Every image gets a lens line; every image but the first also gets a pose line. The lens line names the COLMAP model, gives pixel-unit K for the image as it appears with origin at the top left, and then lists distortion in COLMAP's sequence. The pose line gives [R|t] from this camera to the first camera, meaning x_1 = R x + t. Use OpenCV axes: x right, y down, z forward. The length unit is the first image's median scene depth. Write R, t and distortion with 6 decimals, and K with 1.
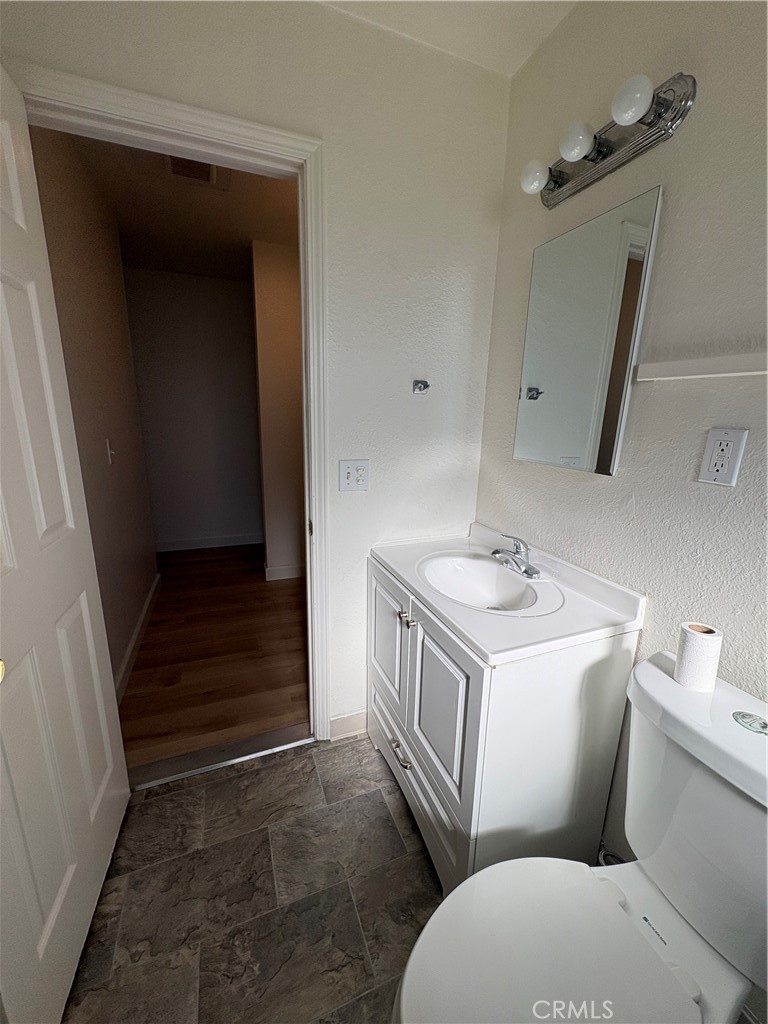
lens RADIAL K [[405.0, 0, 384.7], [0, 405.0, 513.0], [0, 0, 1]] dist [-0.001299, 0.000563]
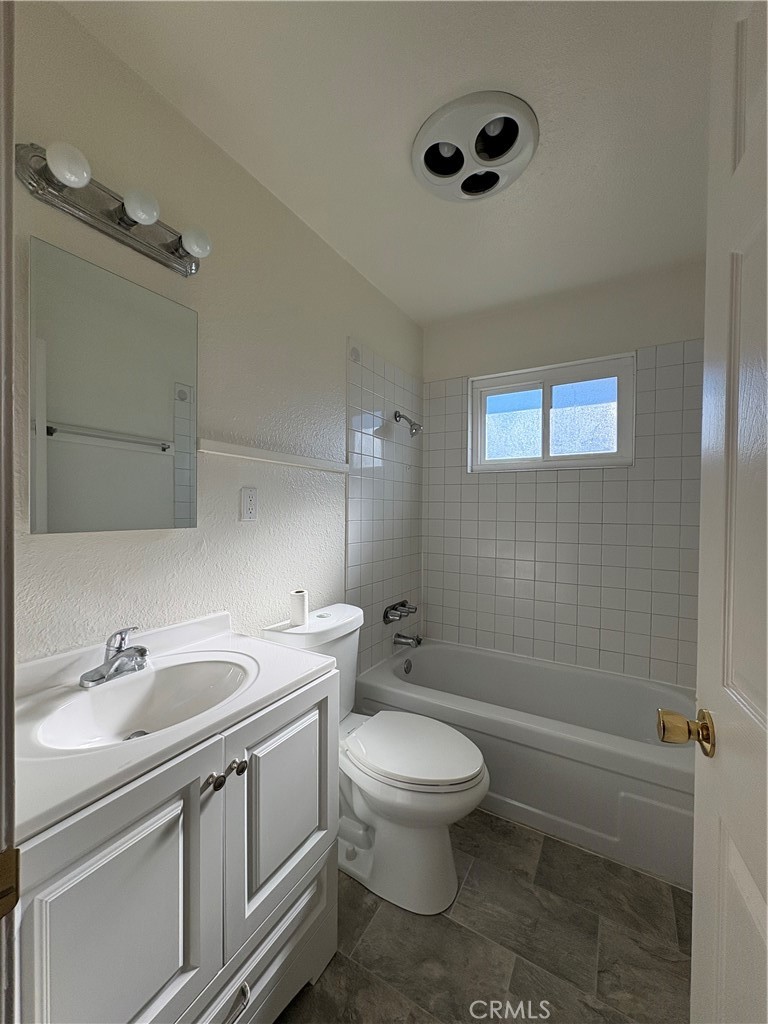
lens RADIAL K [[405.0, 0, 384.7], [0, 405.0, 513.0], [0, 0, 1]] dist [-0.001299, 0.000563]
pose [[-0.611911, -0.042454, 0.789786, -0.663488], [0.163787, 0.970111, 0.179047, -0.242697], [-0.773782, 0.238918, -0.586669, 1.205965]]
